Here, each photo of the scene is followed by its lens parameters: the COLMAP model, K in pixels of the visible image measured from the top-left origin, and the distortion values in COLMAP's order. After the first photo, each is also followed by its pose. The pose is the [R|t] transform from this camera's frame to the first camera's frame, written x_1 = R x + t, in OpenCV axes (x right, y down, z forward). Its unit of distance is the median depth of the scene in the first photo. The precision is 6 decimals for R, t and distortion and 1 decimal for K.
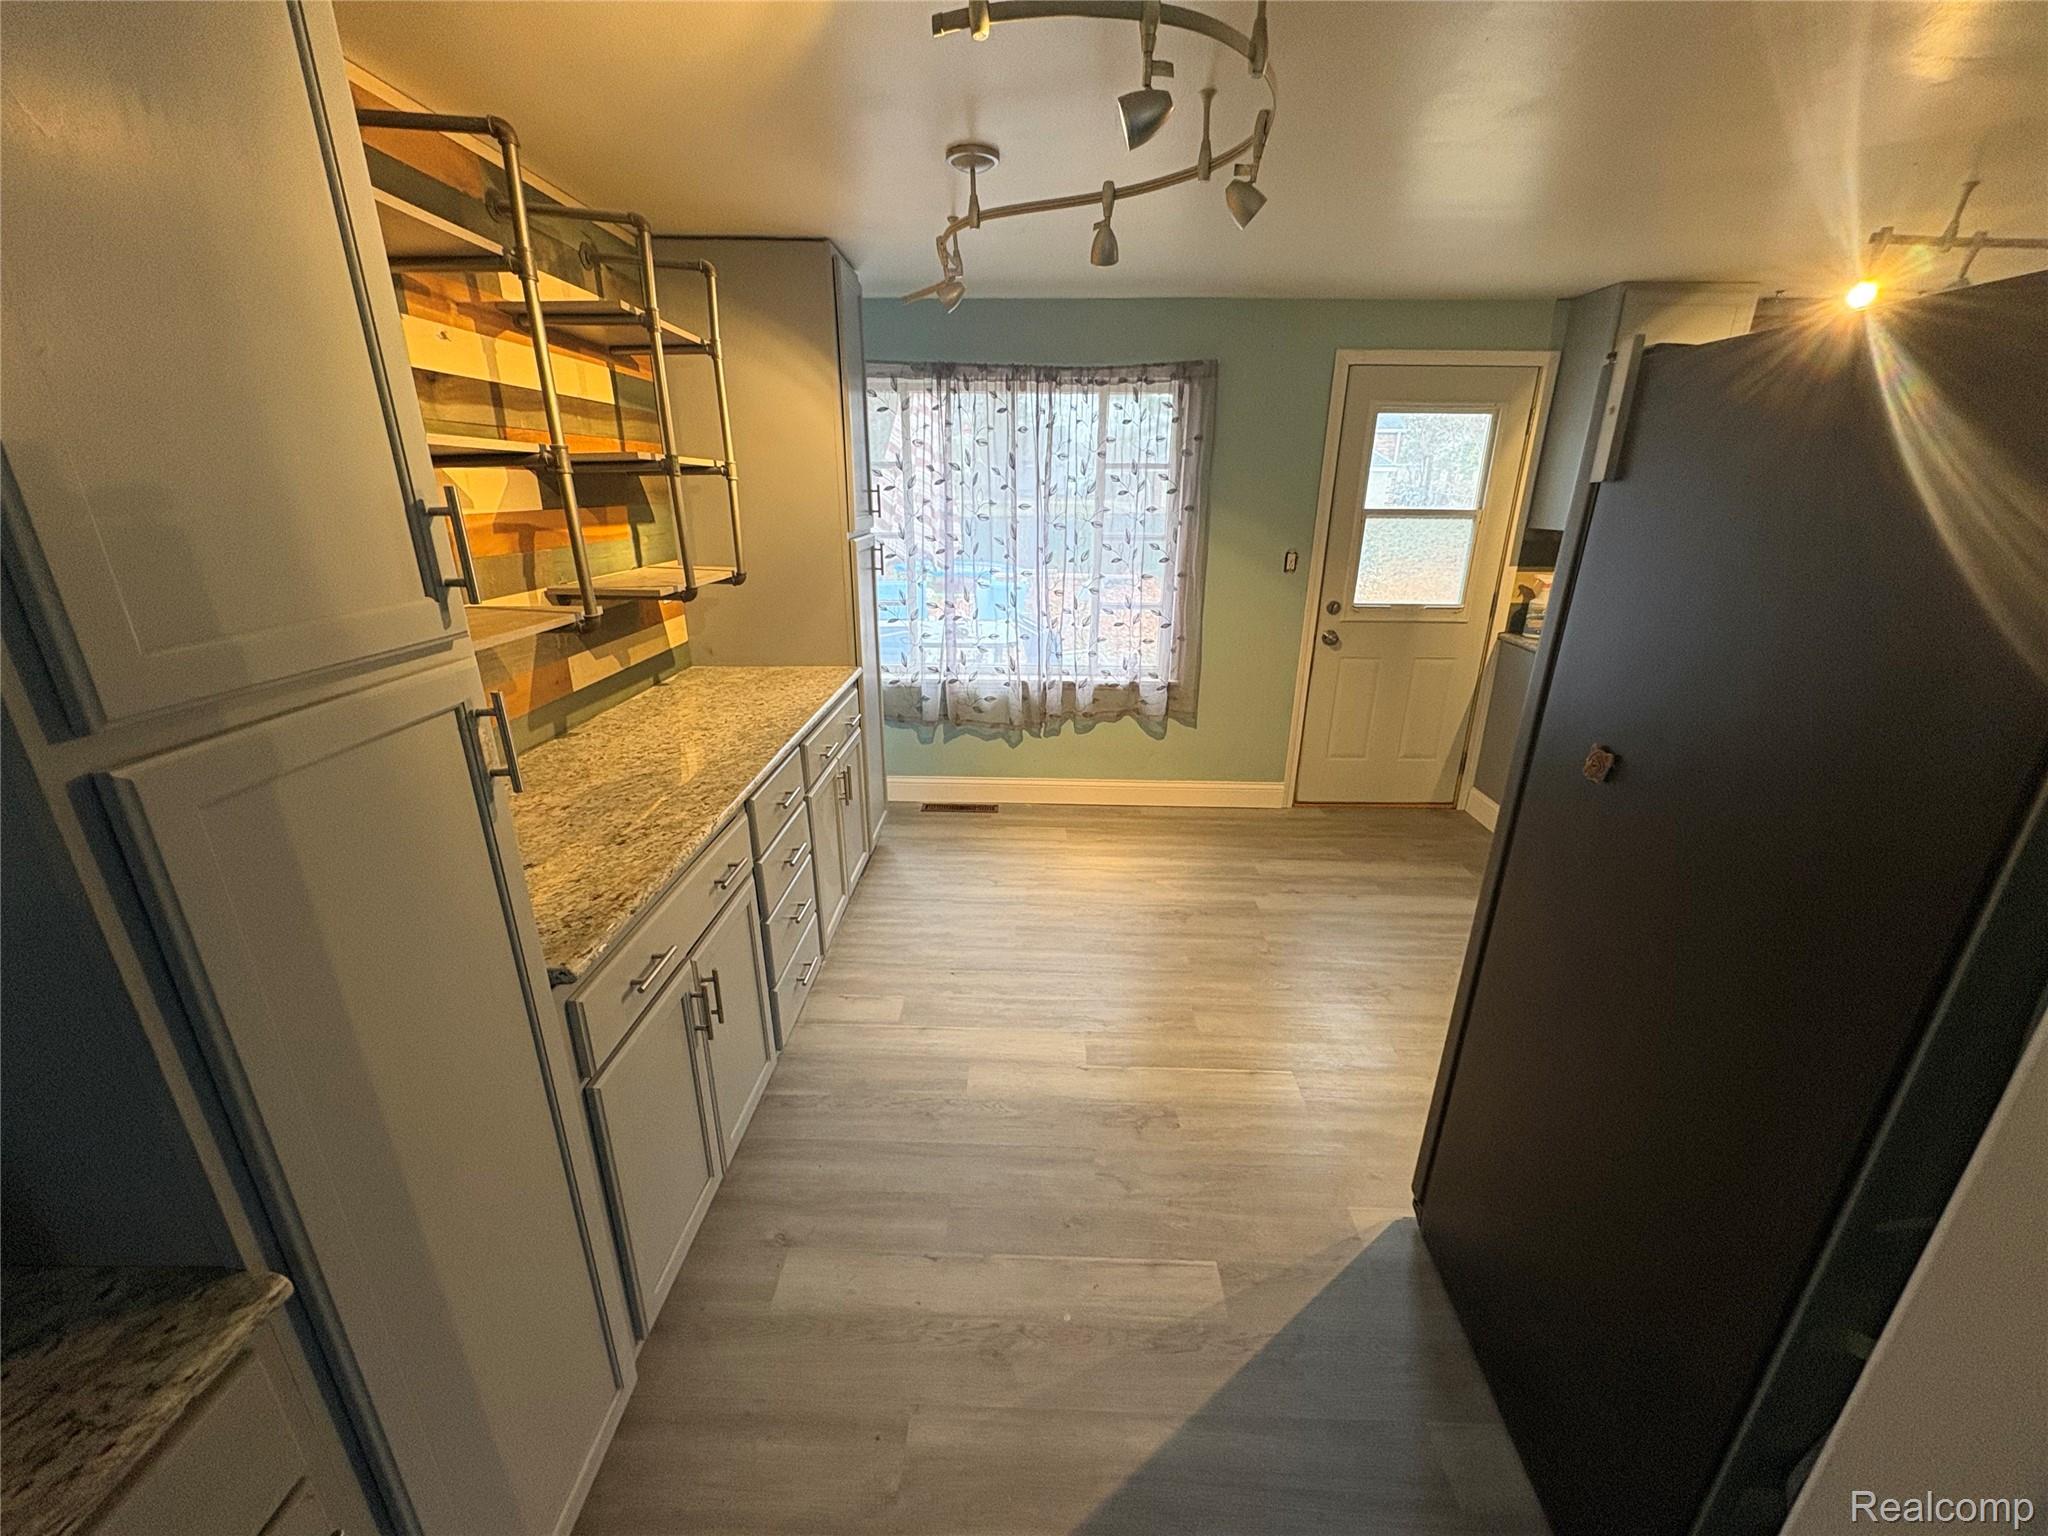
lens RADIAL K [[810.4, 0, 1020.9], [0, 810.4, 767.9], [0, 0, 1]] dist [-0.002056, 0.000085]
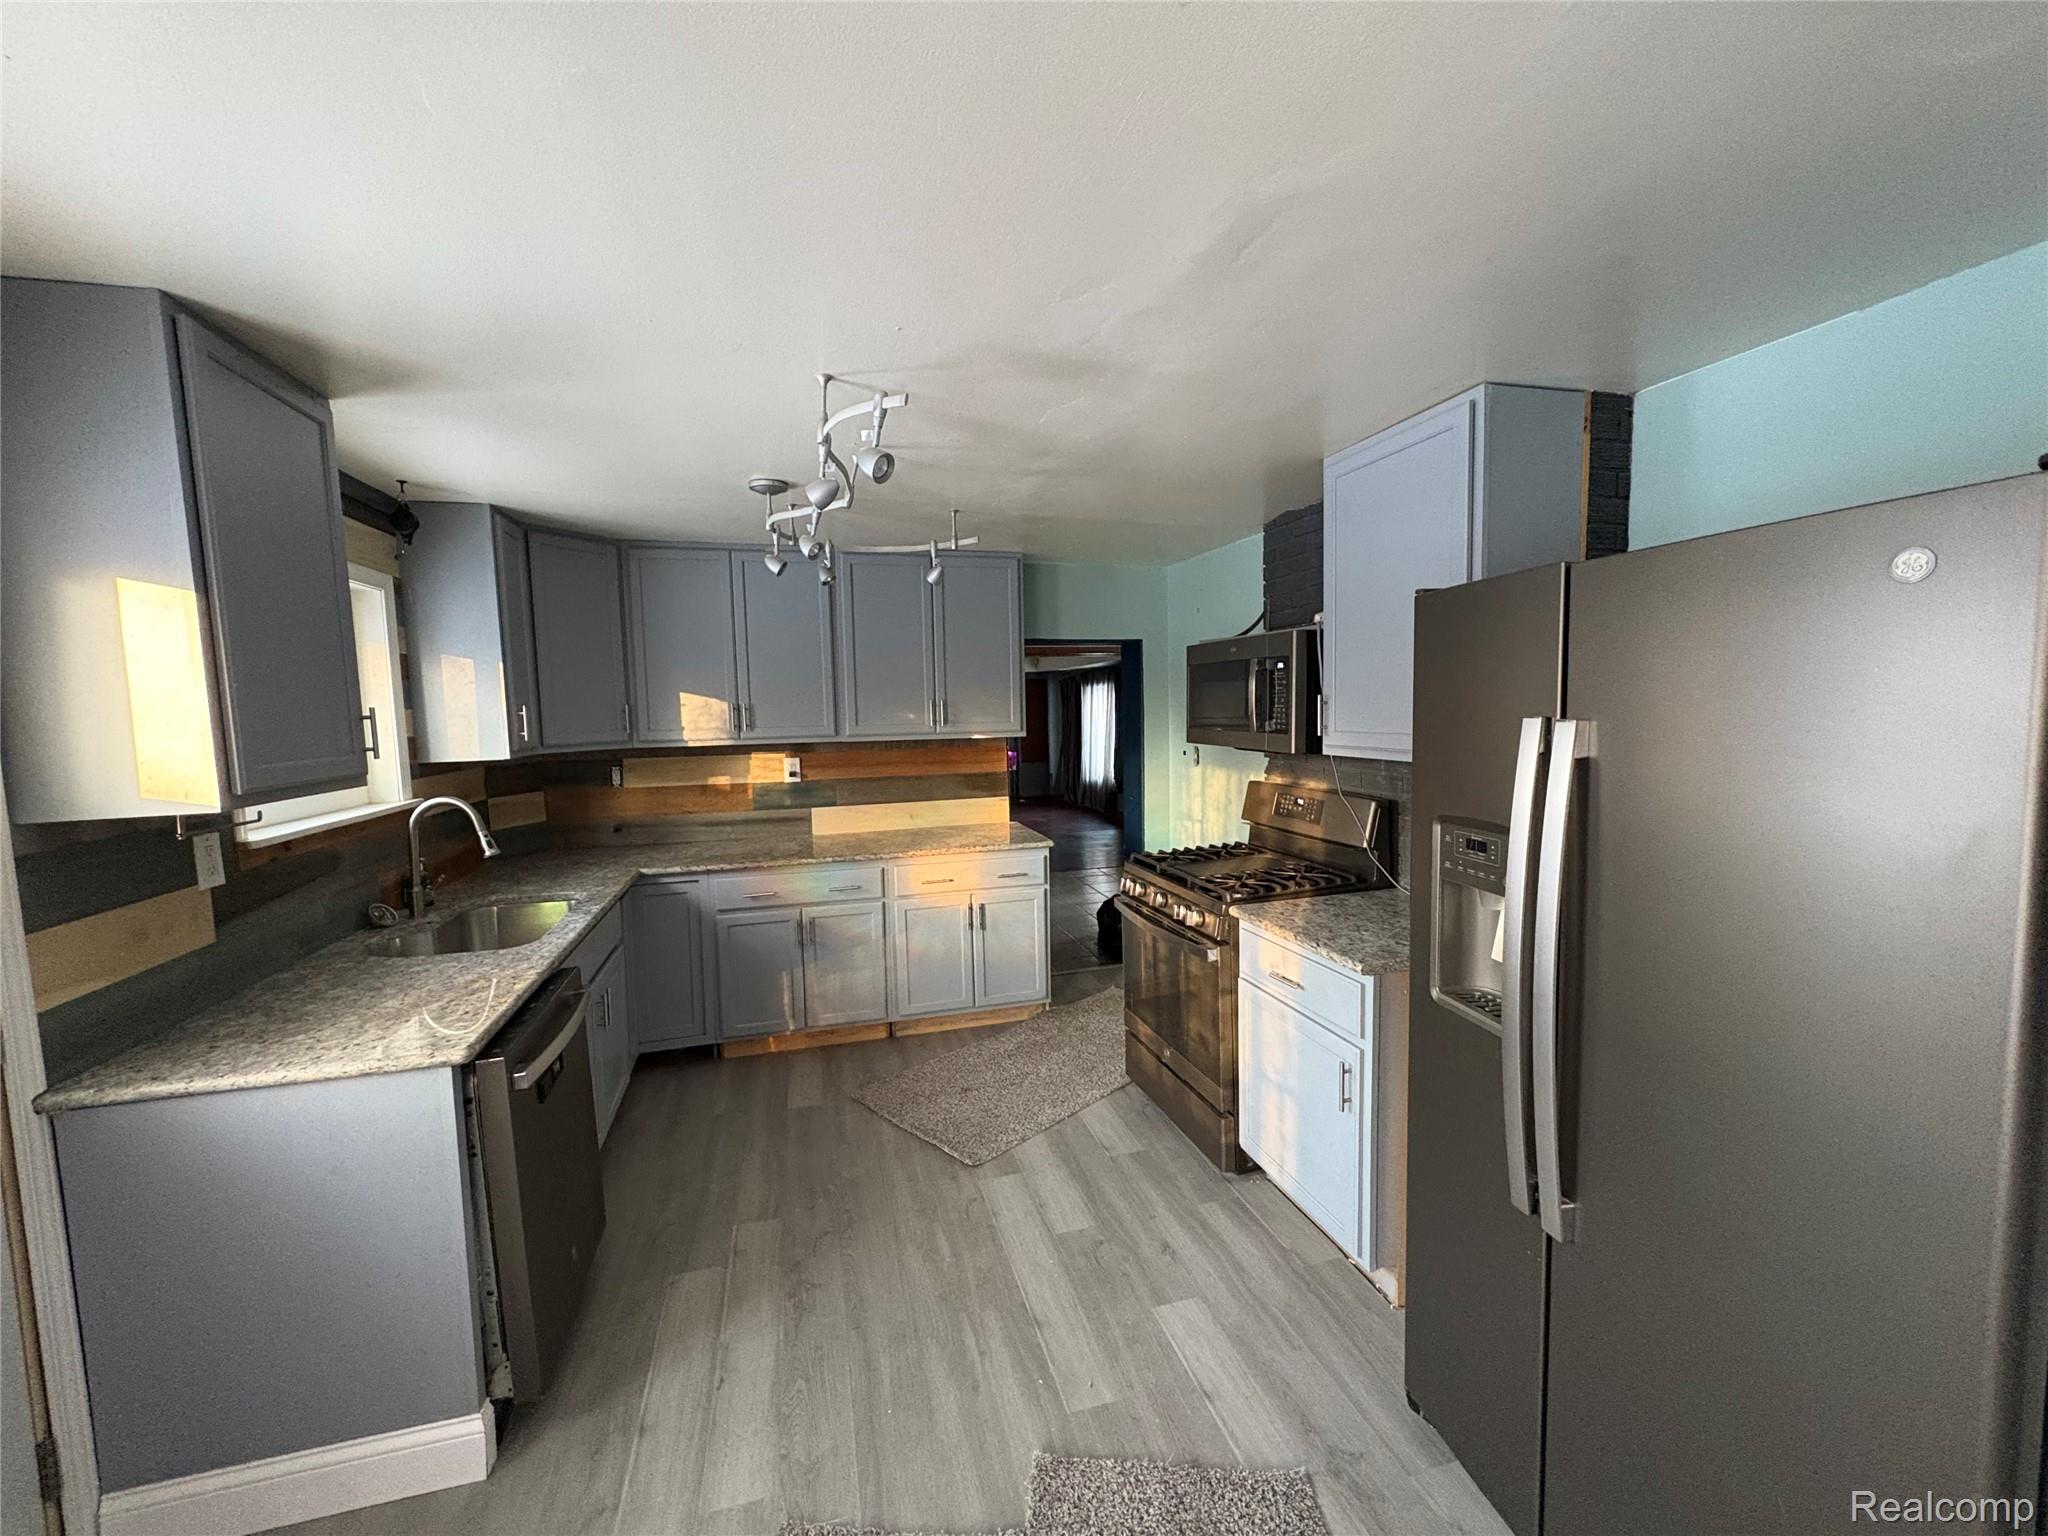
lens RADIAL K [[810.7, 0, 1024.7], [0, 810.7, 773.9], [0, 0, 1]] dist [-0.002065, -0.000952]
pose [[-0.291943, -0.083706, 0.952766, 0.130991], [0.346469, 0.919249, 0.186925, -0.230425], [-0.891475, 0.384676, -0.239366, 0.670778]]
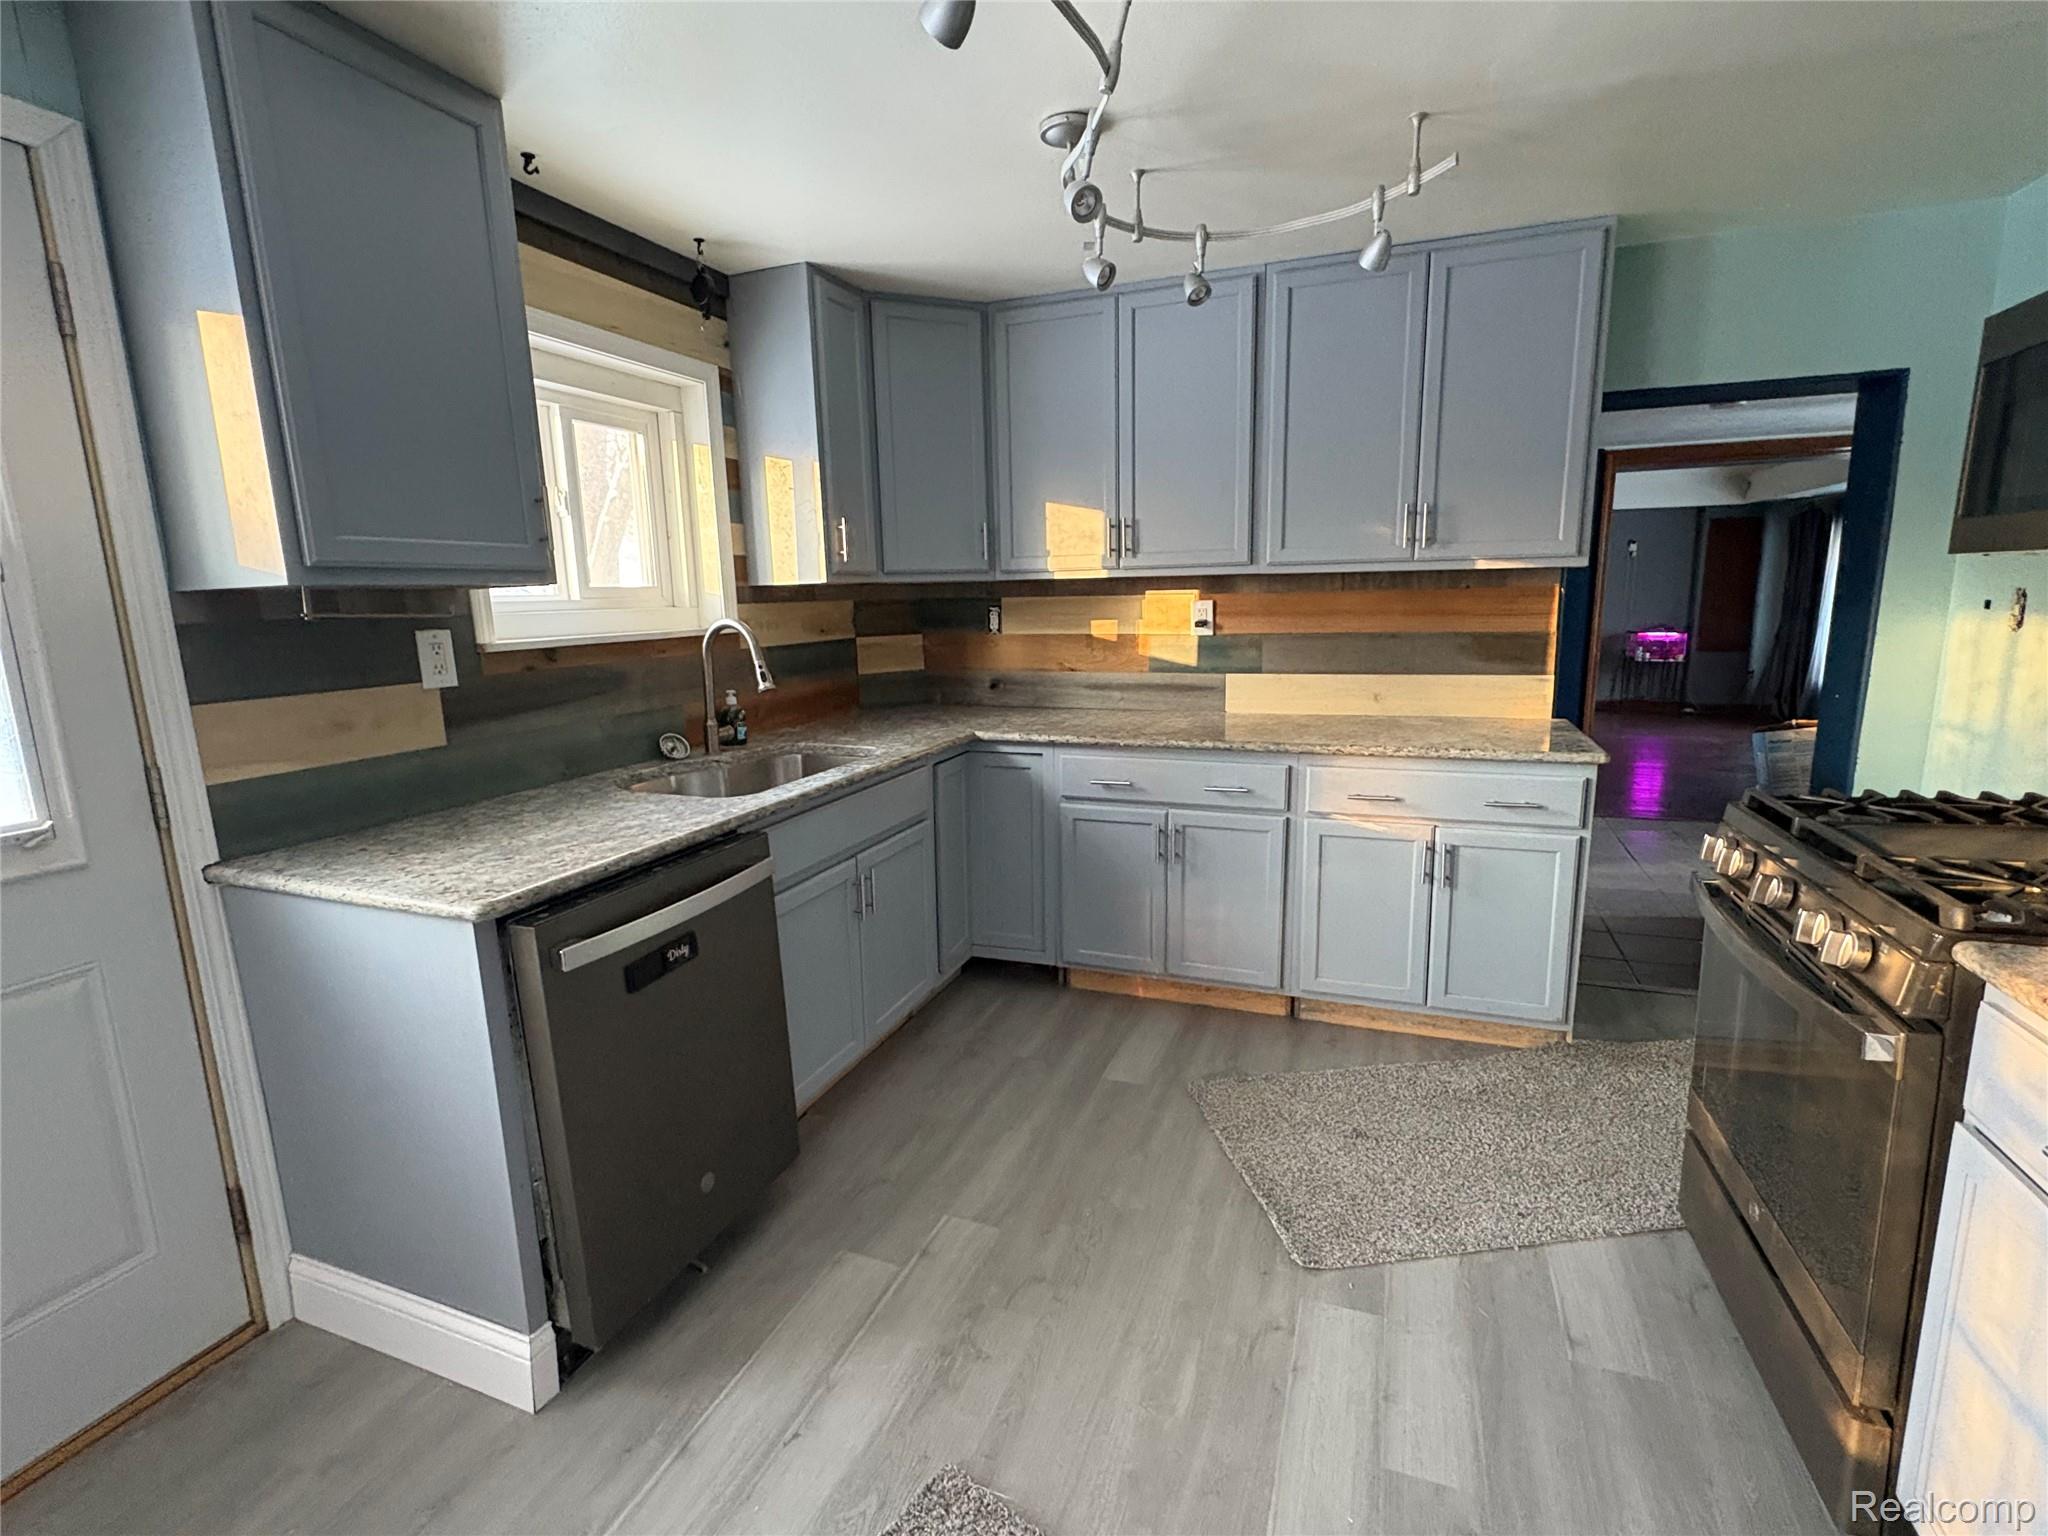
lens RADIAL K [[952.6, 0, 1026.3], [0, 952.6, 771.8], [0, 0, 1]] dist [-0.003291, 0.000085]
pose [[0.343368, -0.188358, 0.920120, 0.350433], [0.346026, 0.936140, 0.062508, -0.112160], [-0.873135, 0.296922, 0.386617, 0.519297]]
